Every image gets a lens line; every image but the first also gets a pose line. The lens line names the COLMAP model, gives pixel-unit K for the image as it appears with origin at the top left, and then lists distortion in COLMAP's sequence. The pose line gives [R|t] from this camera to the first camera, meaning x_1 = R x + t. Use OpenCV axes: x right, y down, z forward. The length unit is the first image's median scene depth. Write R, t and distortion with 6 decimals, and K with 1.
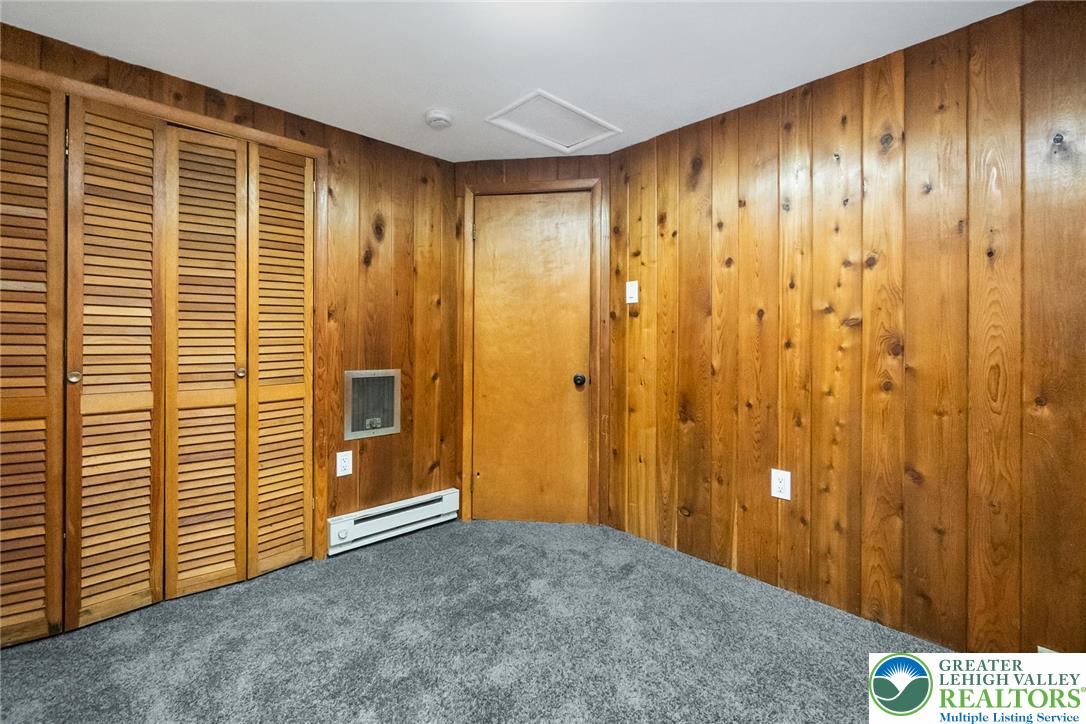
lens RADIAL K [[473.9, 0, 537.4], [0, 473.9, 348.9], [0, 0, 1]] dist [-0.005325, 0.000224]
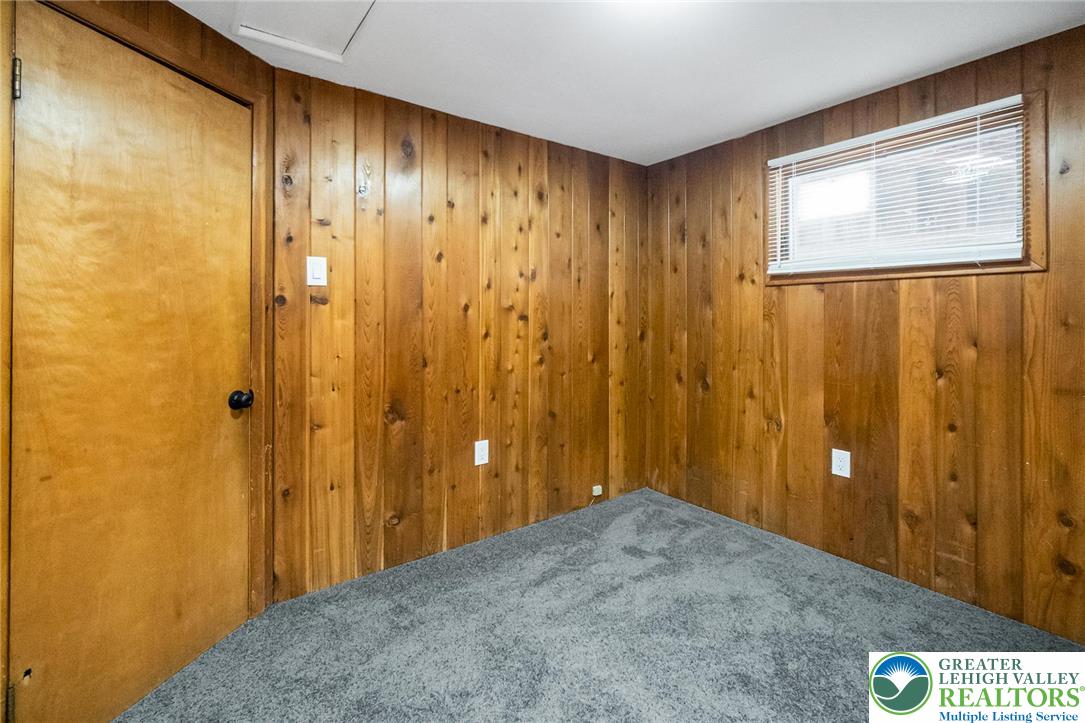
lens RADIAL K [[488.2, 0, 543.0], [0, 488.2, 318.1], [0, 0, 1]] dist [-0.002802, 0.000000]
pose [[0.123537, -0.007889, 0.992309, -0.603268], [0.014133, 0.999881, 0.006189, -0.050307], [-0.992239, 0.013260, 0.123634, 0.619047]]
